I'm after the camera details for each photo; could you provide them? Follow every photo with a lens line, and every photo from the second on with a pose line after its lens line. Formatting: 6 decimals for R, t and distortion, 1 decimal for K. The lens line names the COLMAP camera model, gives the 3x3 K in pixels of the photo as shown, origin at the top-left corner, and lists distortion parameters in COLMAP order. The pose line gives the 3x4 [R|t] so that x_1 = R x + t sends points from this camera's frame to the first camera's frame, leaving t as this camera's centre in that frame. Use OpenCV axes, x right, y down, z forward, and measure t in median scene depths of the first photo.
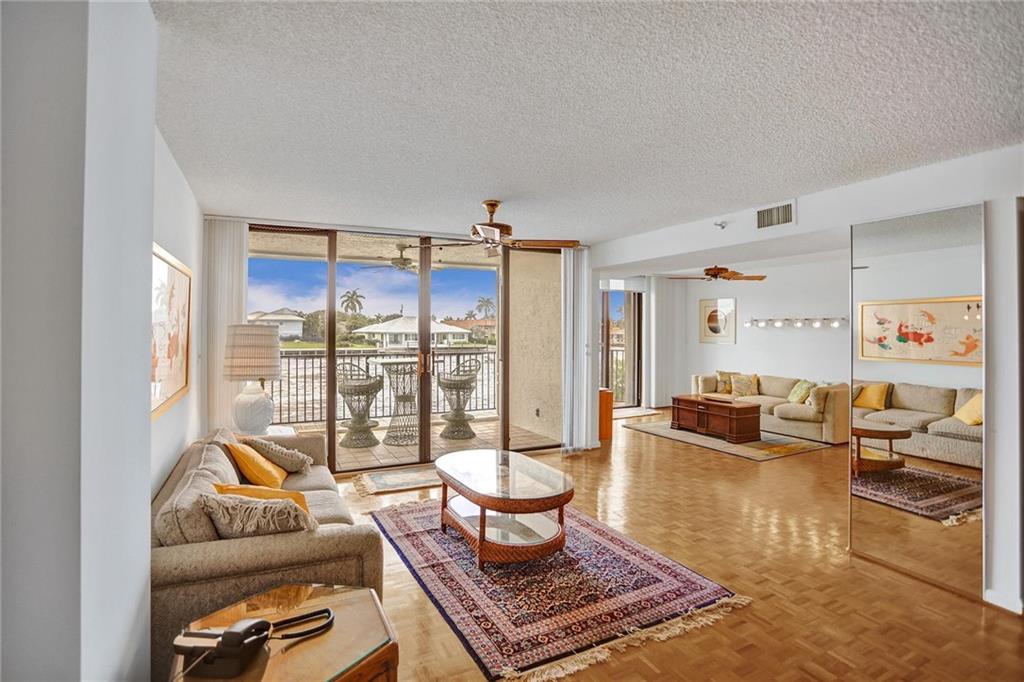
lens RADIAL K [[499.3, 0, 510.2], [0, 499.3, 323.0], [0, 0, 1]] dist [-0.048339, 0.000516]
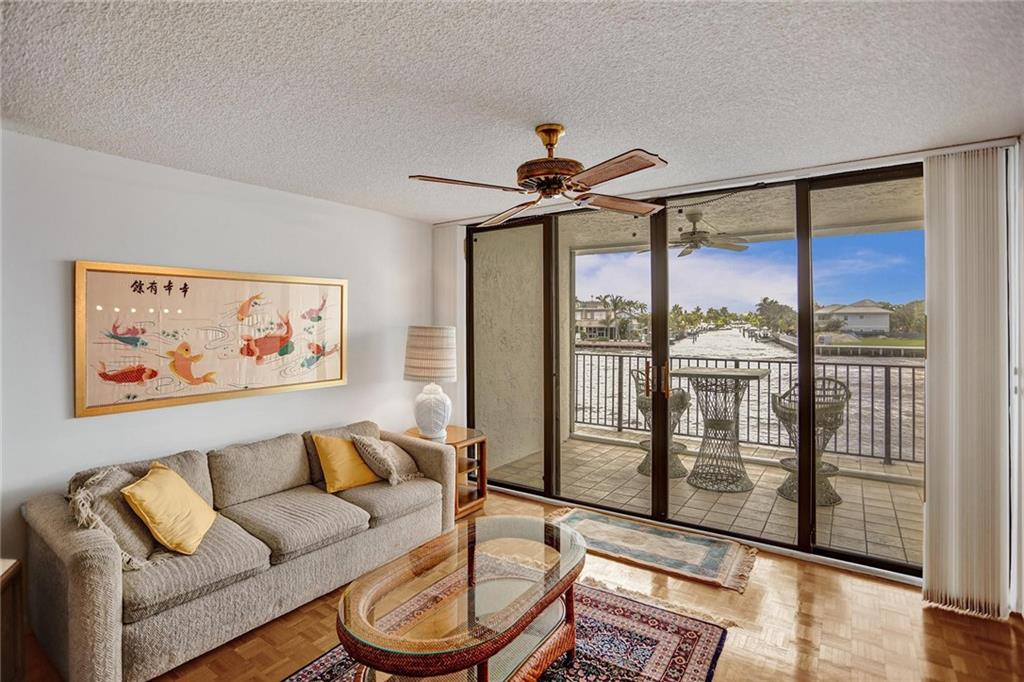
lens RADIAL K [[506.6, 0, 510.0], [0, 506.6, 321.6], [0, 0, 1]] dist [-0.070422, 0.029352]
pose [[0.482279, -0.005209, -0.876002, 0.370763], [0.012810, 0.999917, 0.001107, -0.003631], [0.875924, -0.011756, 0.482306, 0.514273]]
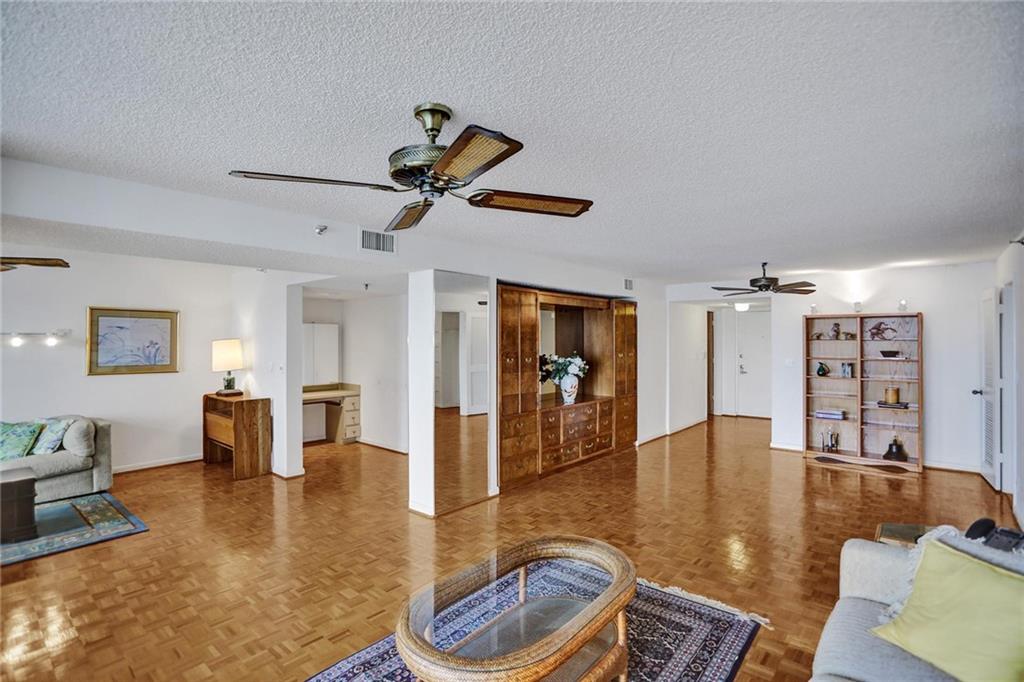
lens RADIAL K [[483.5, 0, 512.0], [0, 483.5, 341.0], [0, 0, 1]] dist [-0.045022, 0.000066]
pose [[-0.384262, 0.000639, 0.923224, -0.384579], [-0.010340, 0.999934, -0.004996, -0.003429], [-0.923166, -0.011466, -0.384231, 0.855089]]
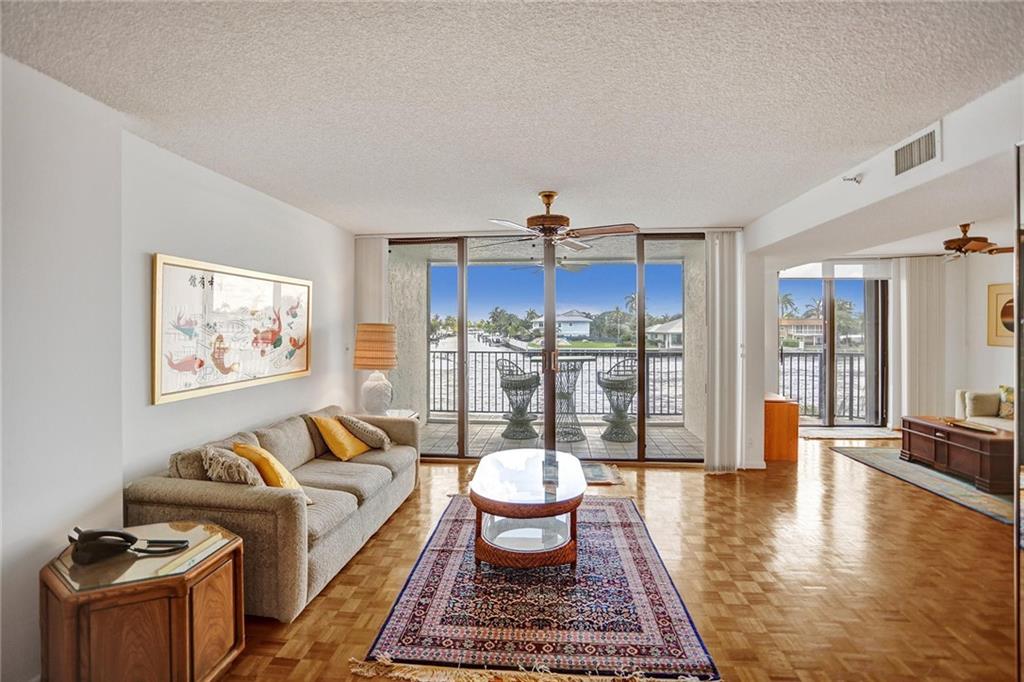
lens RADIAL K [[497.0, 0, 515.4], [0, 497.0, 332.2], [0, 0, 1]] dist [-0.044396, 0.000978]
pose [[0.850648, 0.000654, -0.525735, 0.317993], [0.008501, 0.999851, 0.014998, 0.007951], [0.525667, -0.017227, 0.850516, 0.119592]]
